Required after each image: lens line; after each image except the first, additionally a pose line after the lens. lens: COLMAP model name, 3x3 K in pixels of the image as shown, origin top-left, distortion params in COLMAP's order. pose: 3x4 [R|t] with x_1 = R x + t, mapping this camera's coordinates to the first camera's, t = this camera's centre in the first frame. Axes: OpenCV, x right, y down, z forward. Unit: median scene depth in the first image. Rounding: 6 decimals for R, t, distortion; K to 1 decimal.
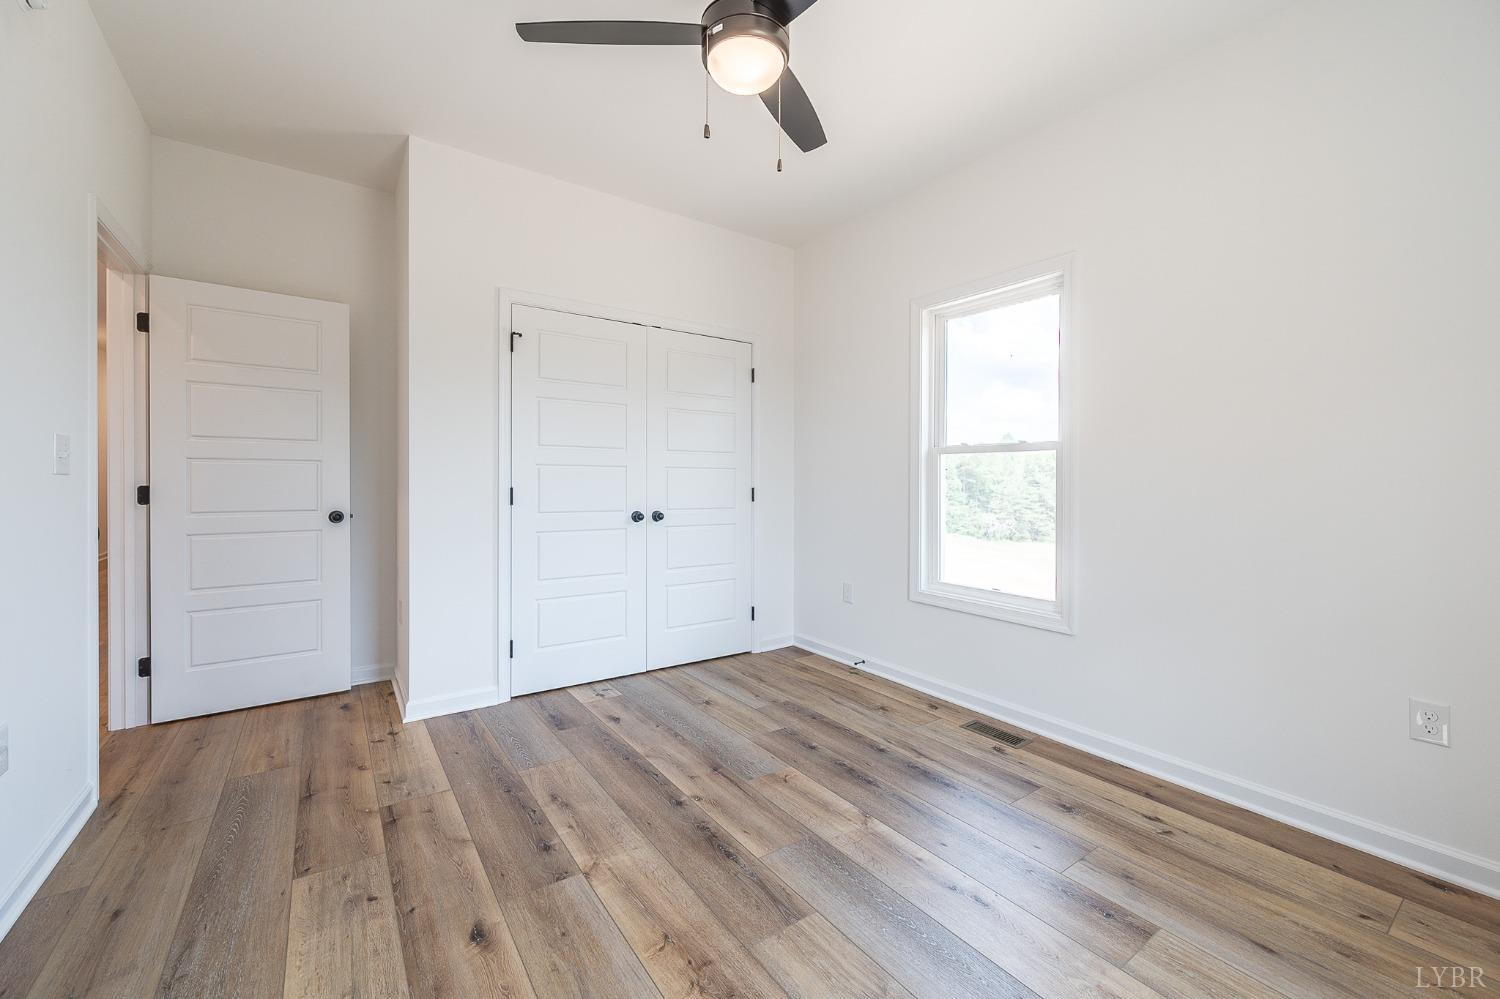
lens RADIAL K [[594.2, 0, 750.1], [0, 594.2, 488.3], [0, 0, 1]] dist [0.000678, -0.000351]
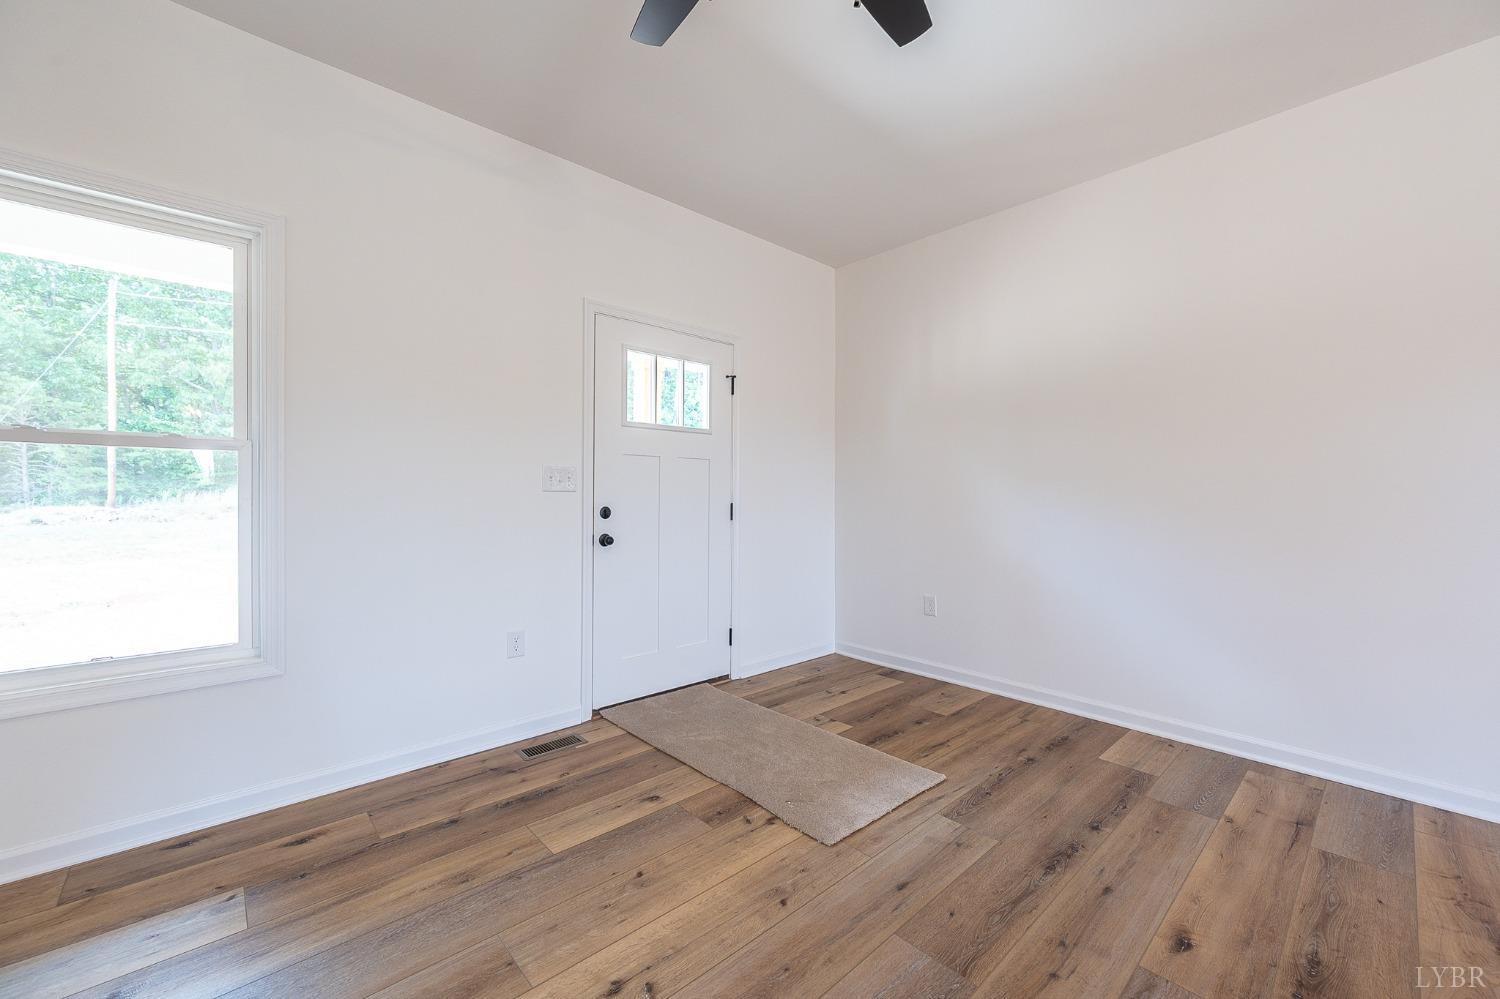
lens RADIAL K [[594.2, 0, 750.5], [0, 594.2, 492.5], [0, 0, 1]] dist [0.000678, -0.000351]
pose [[-0.109977, -0.006383, 0.993914, -1.439977], [0.011311, 0.999907, 0.007673, -0.029486], [-0.993870, 0.012086, -0.109895, 1.786735]]
